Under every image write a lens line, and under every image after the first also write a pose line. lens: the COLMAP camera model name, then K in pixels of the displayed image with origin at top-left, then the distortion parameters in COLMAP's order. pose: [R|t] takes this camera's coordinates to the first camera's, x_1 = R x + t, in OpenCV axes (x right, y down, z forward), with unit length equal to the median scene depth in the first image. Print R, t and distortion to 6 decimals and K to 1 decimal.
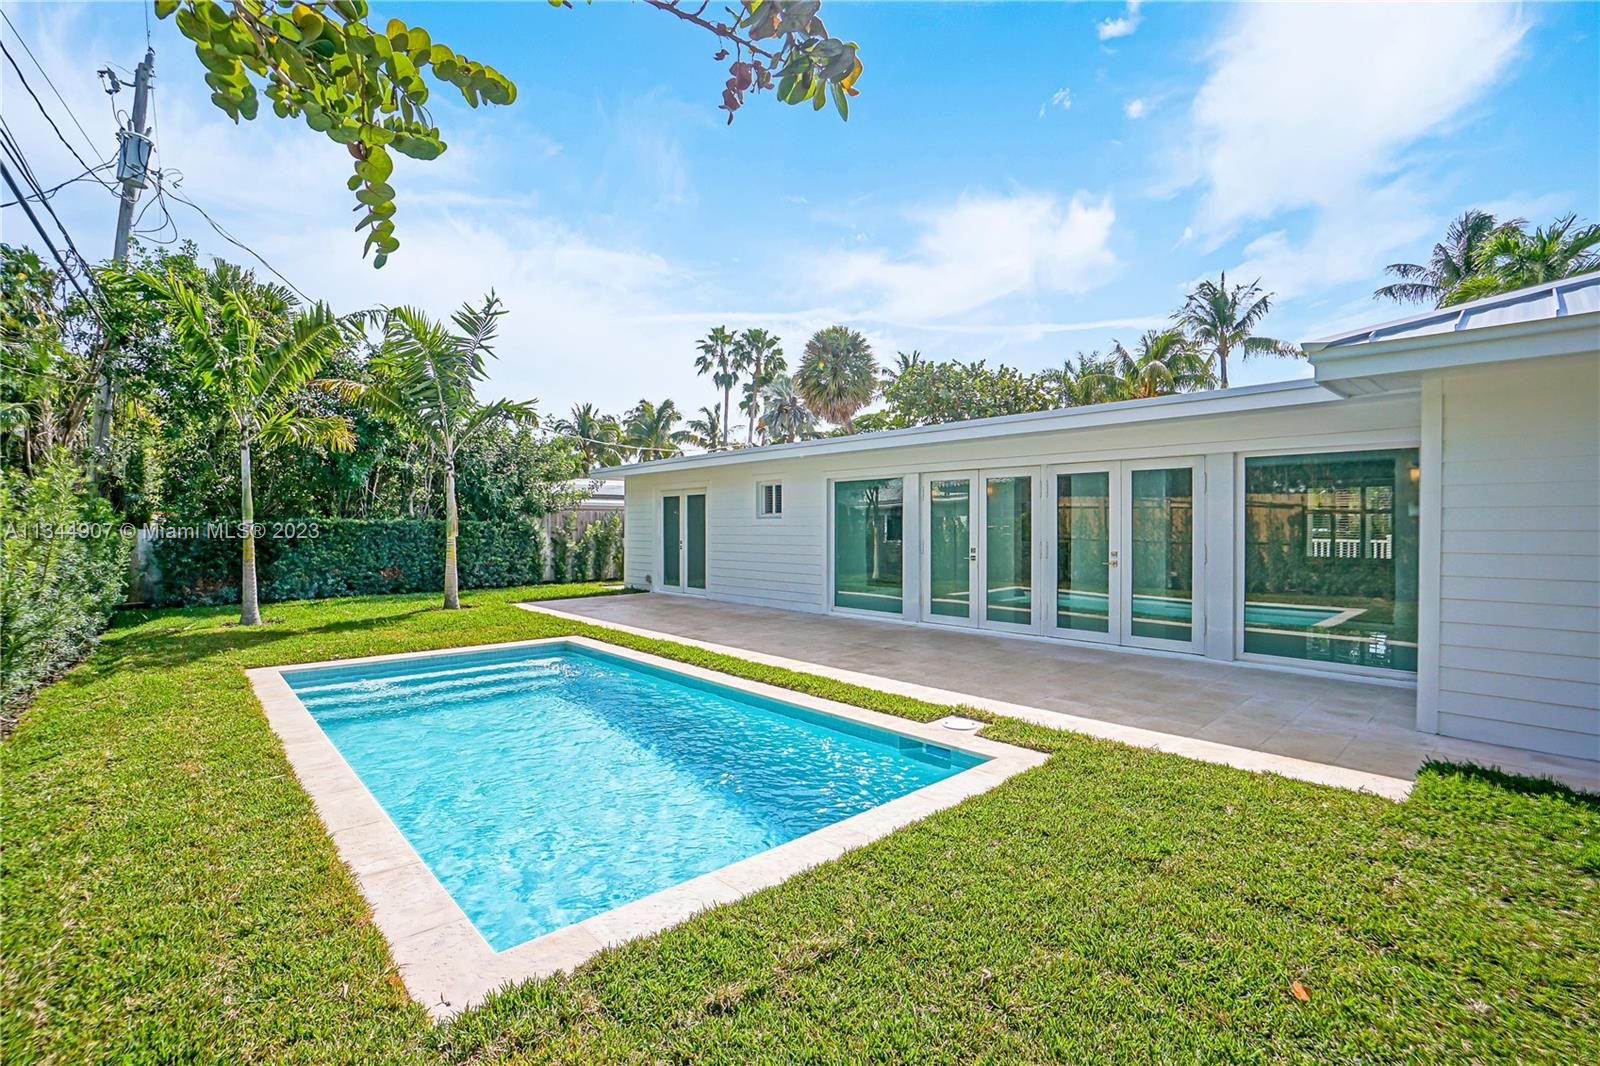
lens RADIAL K [[711.7, 0, 790.5], [0, 711.7, 532.4], [0, 0, 1]] dist [-0.063080, 0.029406]
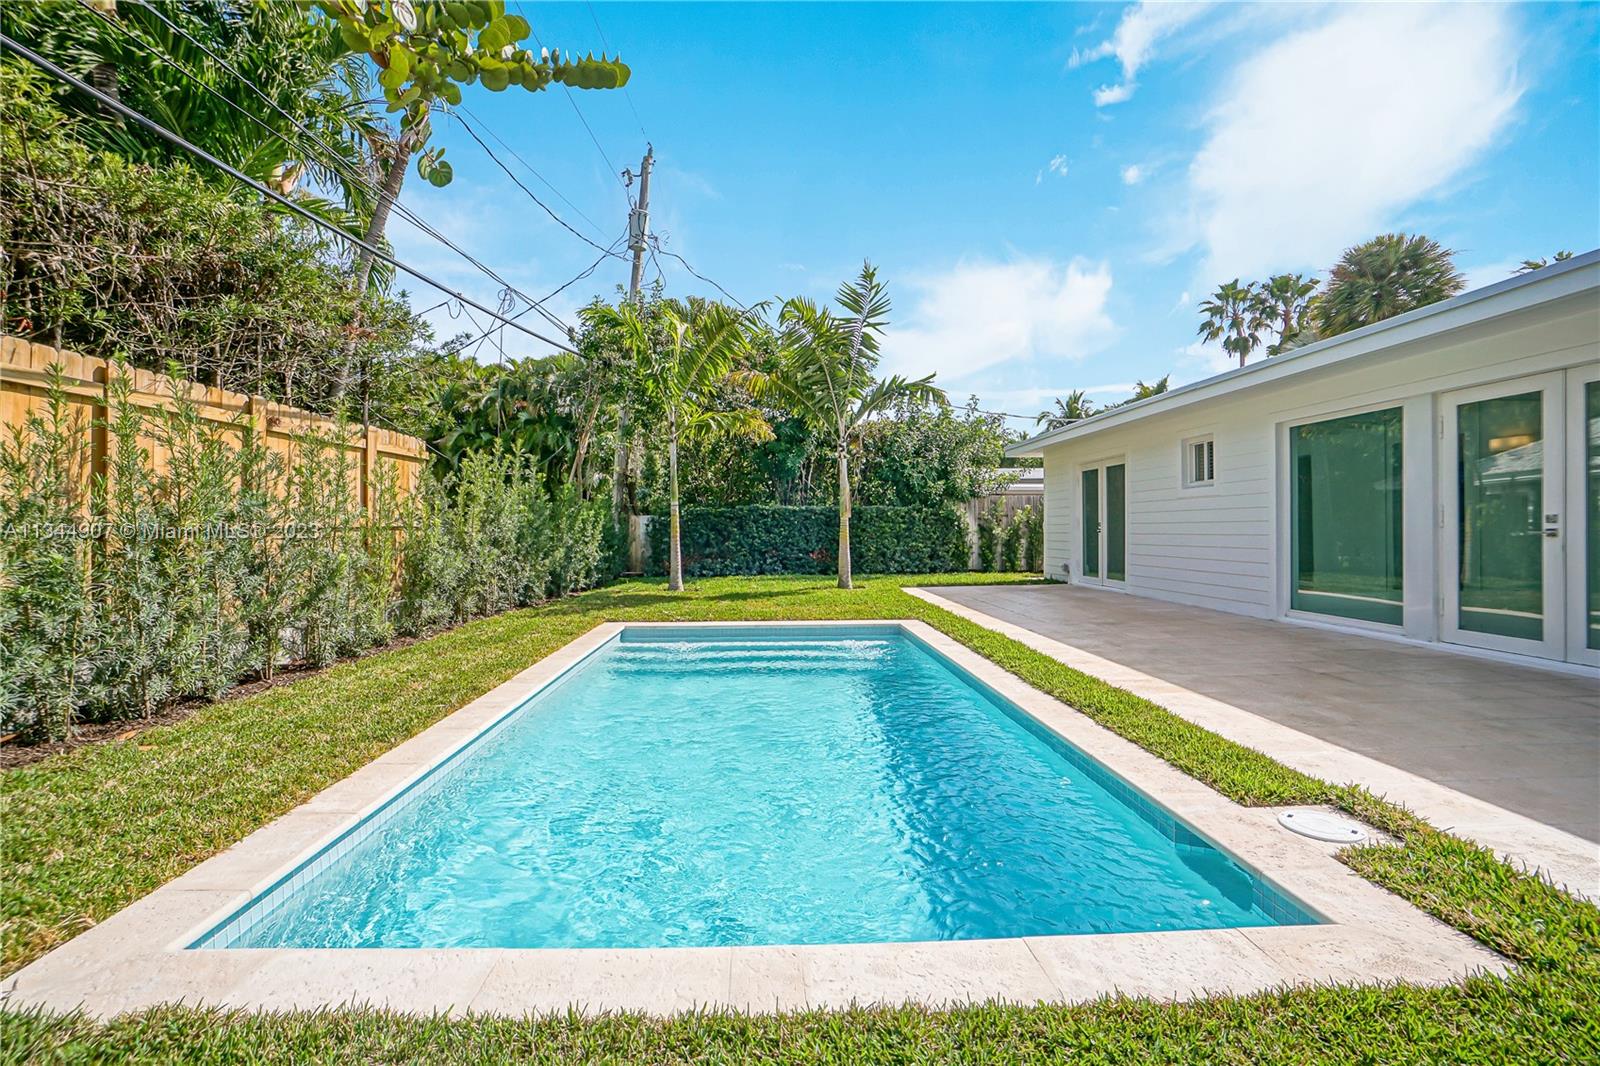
lens RADIAL K [[711.7, 0, 790.5], [0, 711.7, 532.4], [0, 0, 1]] dist [-0.063080, 0.029406]
pose [[0.769235, 0.000449, -0.638966, 0.098404], [-0.000363, 1.000000, 0.000265, 0.024227], [0.638966, 0.000029, 0.769235, 0.144821]]
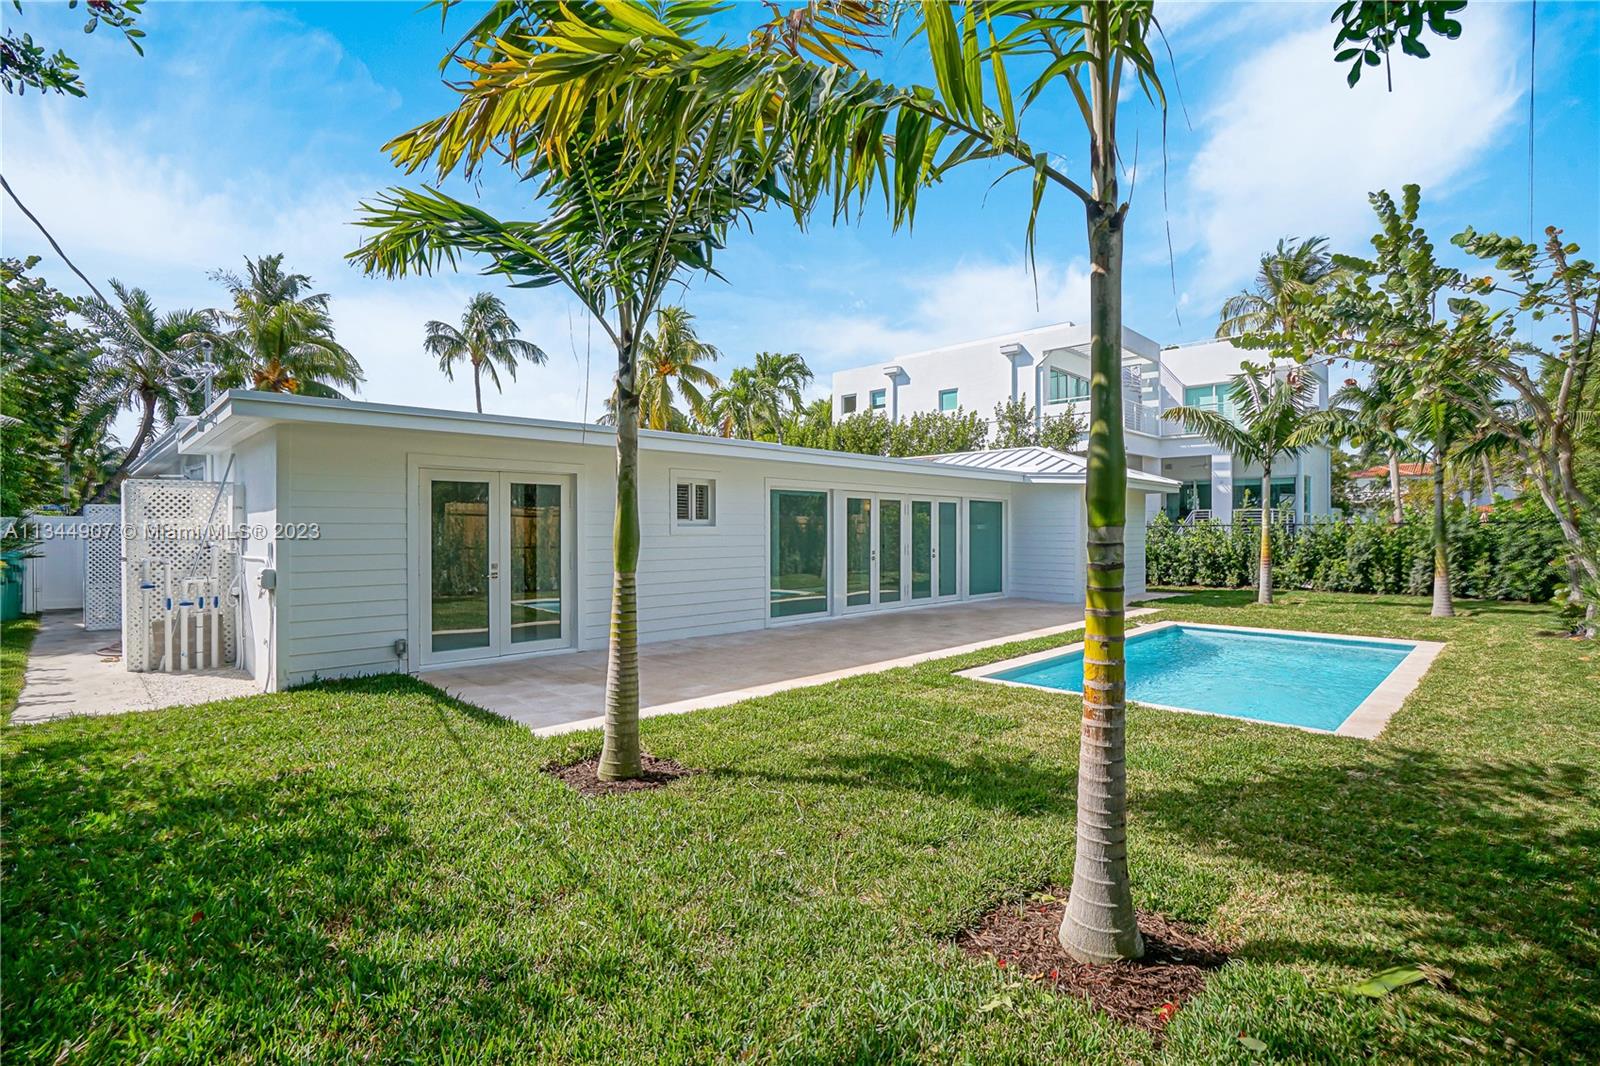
lens RADIAL K [[693.0, 0, 796.0], [0, 693.0, 535.3], [0, 0, 1]] dist [-0.000094, 0.000051]
pose [[-0.013292, -0.000627, 0.999911, -0.722537], [0.018377, 0.999831, 0.000871, -0.006729], [-0.999743, 0.018387, -0.013278, 0.803927]]
